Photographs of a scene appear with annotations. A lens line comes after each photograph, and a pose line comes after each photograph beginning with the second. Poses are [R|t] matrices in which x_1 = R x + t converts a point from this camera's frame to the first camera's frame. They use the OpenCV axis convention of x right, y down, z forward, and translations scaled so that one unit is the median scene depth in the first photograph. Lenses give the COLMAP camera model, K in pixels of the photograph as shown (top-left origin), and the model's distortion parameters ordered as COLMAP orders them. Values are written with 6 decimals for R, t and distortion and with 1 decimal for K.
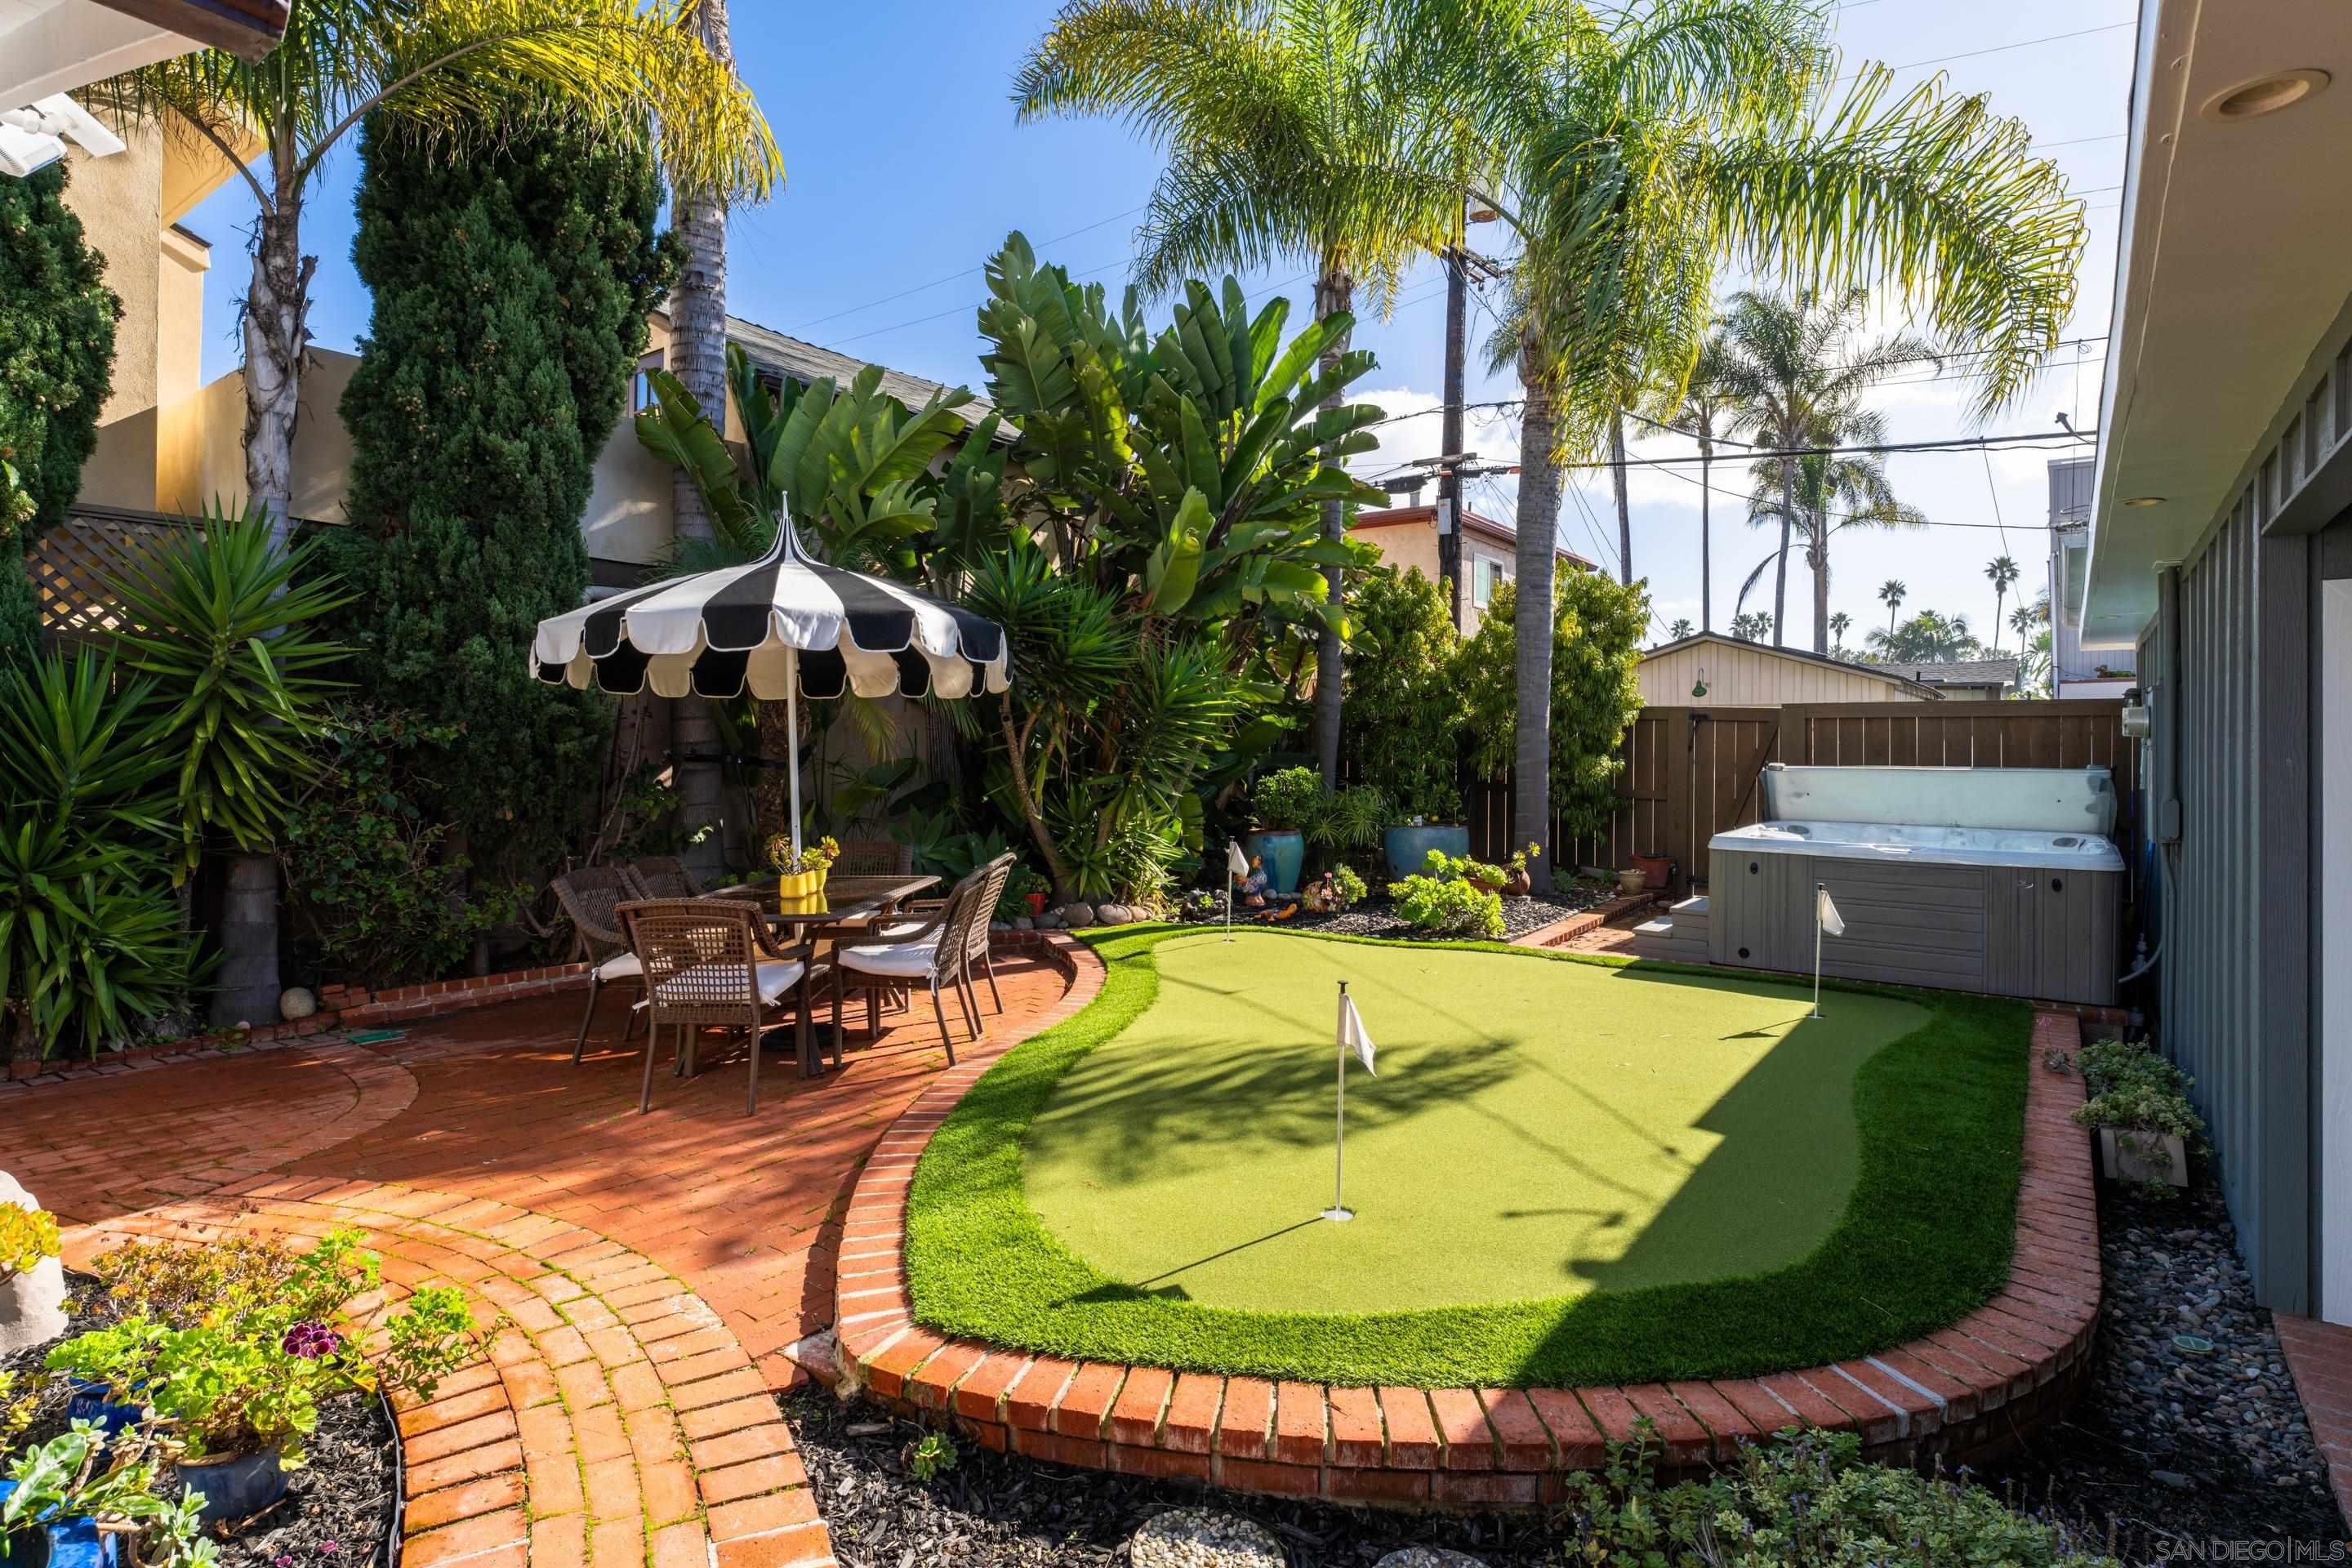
lens RADIAL K [[1242.4, 0, 1072.8], [0, 1242.4, 686.9], [0, 0, 1]] dist [-0.002670, -0.000634]
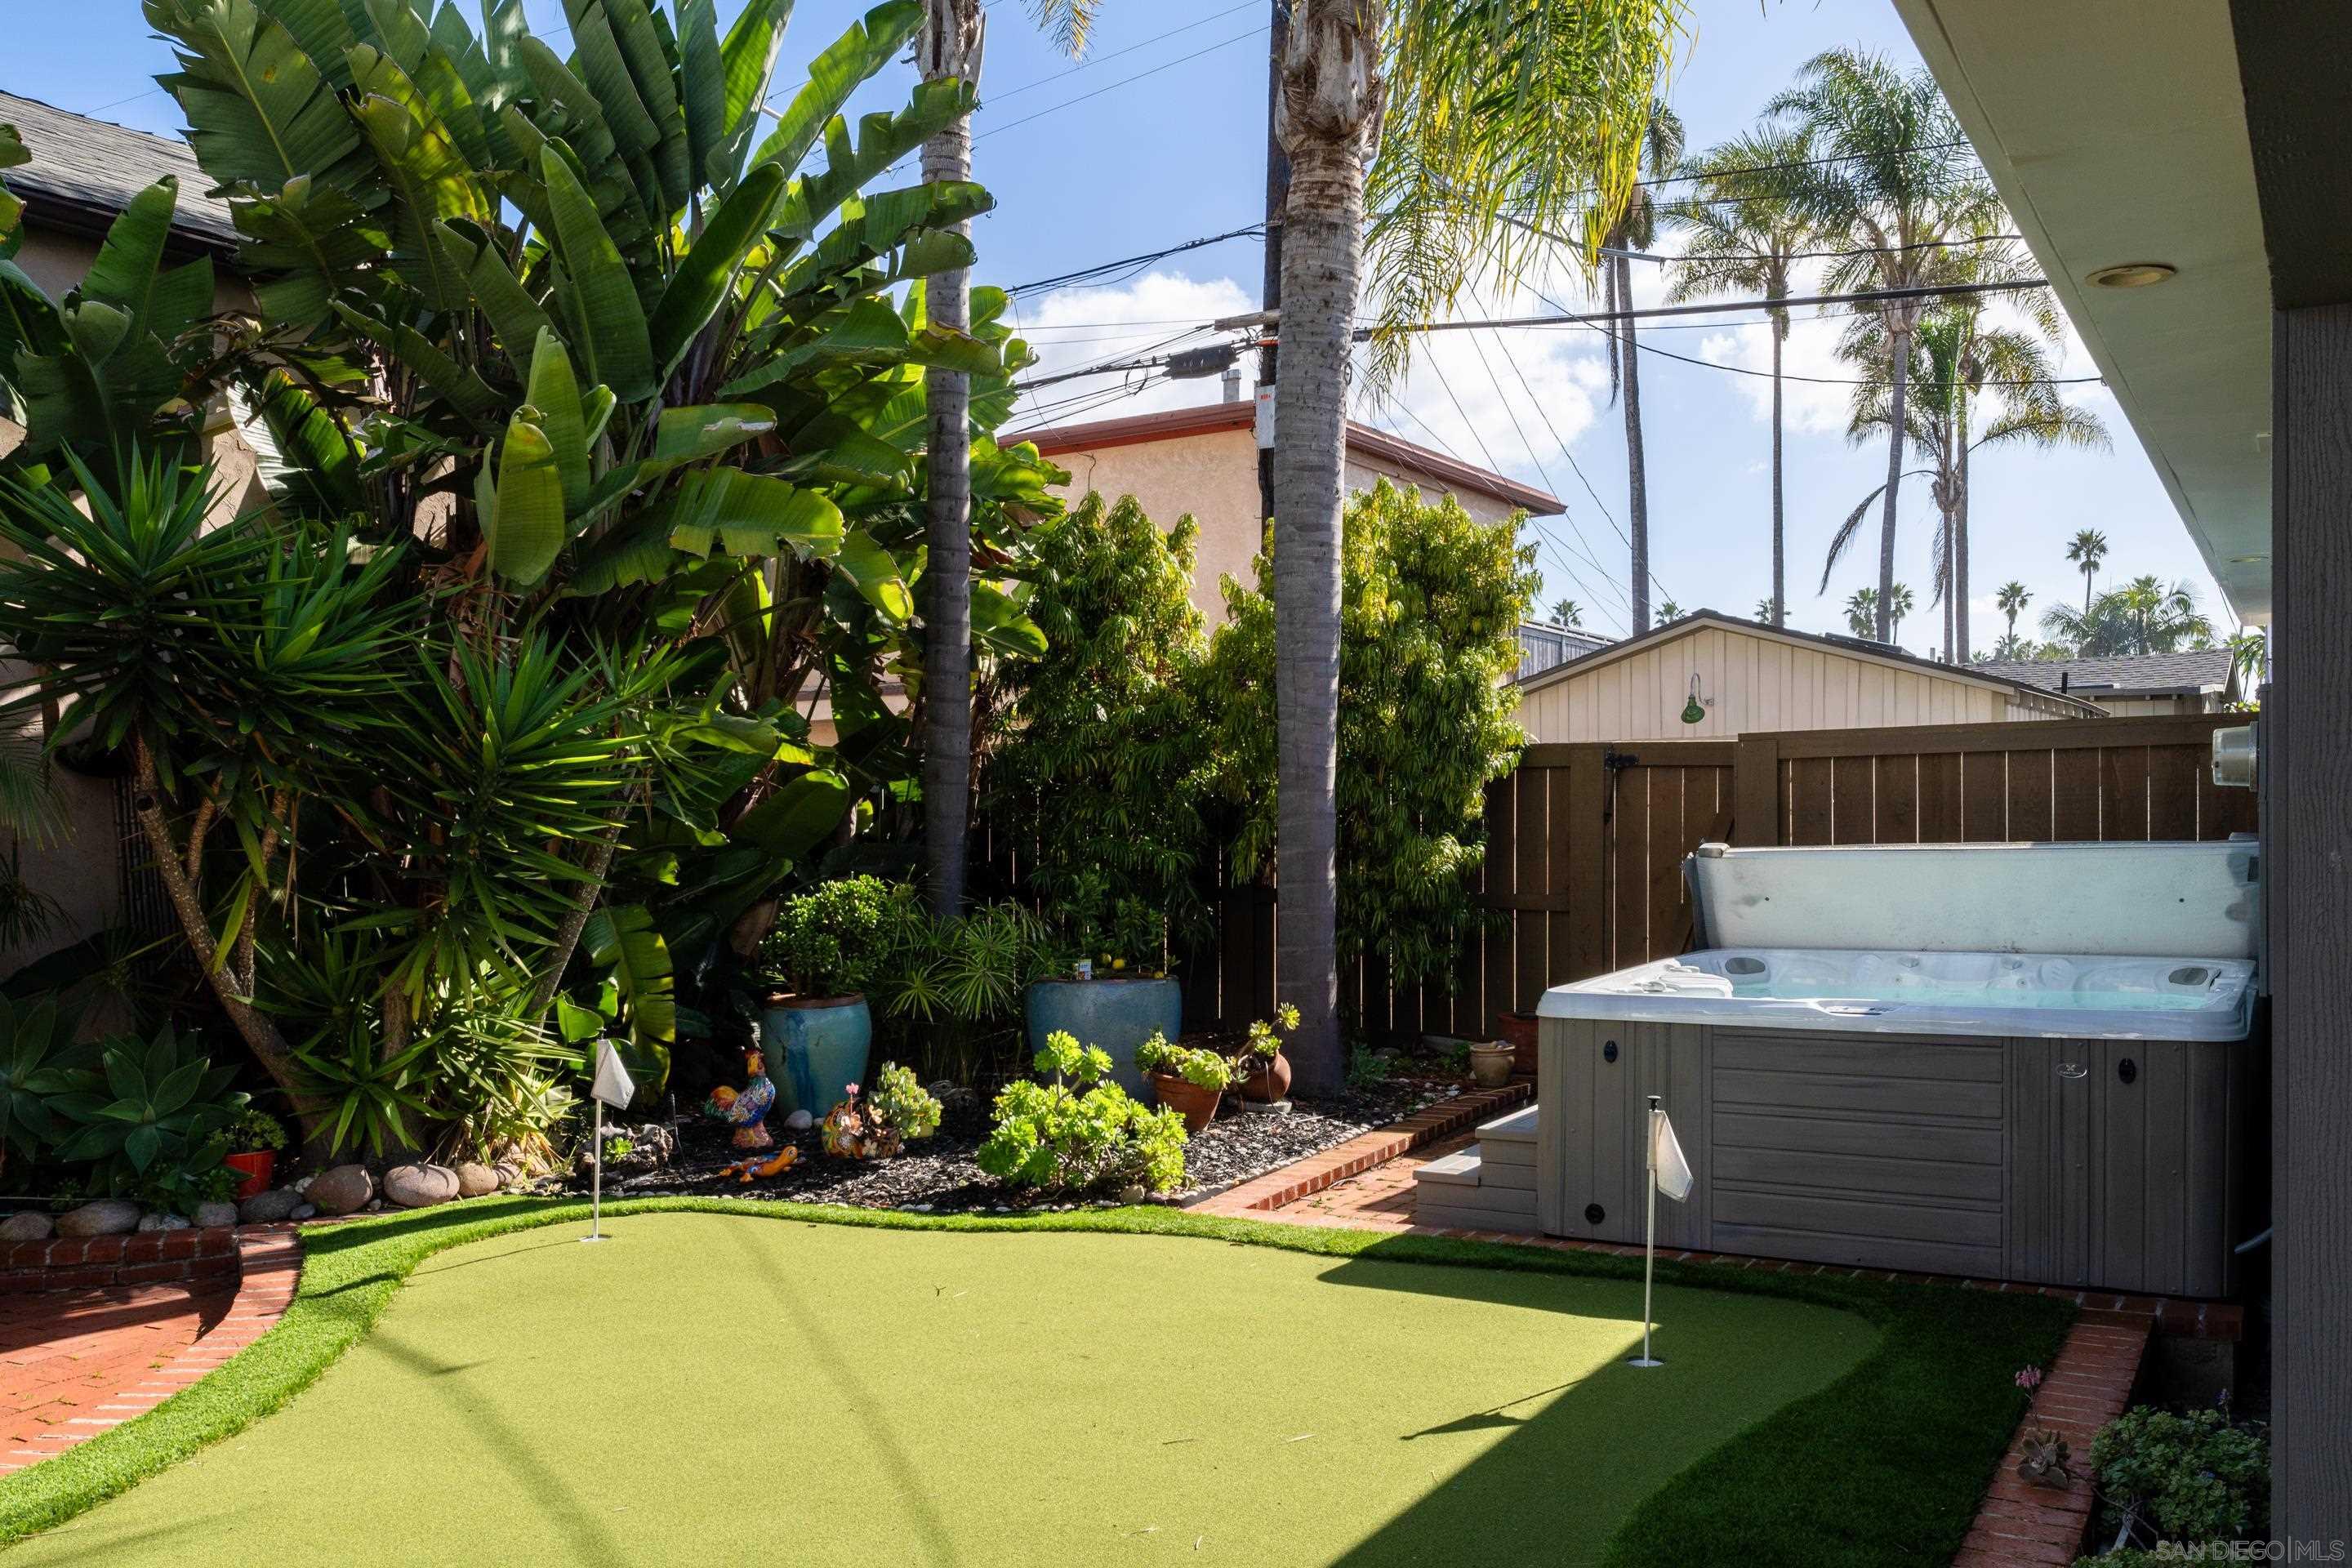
lens RADIAL K [[1916.6, 0, 1176.0], [0, 1916.6, 784.0], [0, 0, 1]] dist [-0.003009, -0.004175]
pose [[0.994447, -0.026619, 0.101812, 0.234865], [0.023472, 0.999213, 0.031984, 0.002761], [-0.102584, -0.029417, 0.994289, 0.179855]]
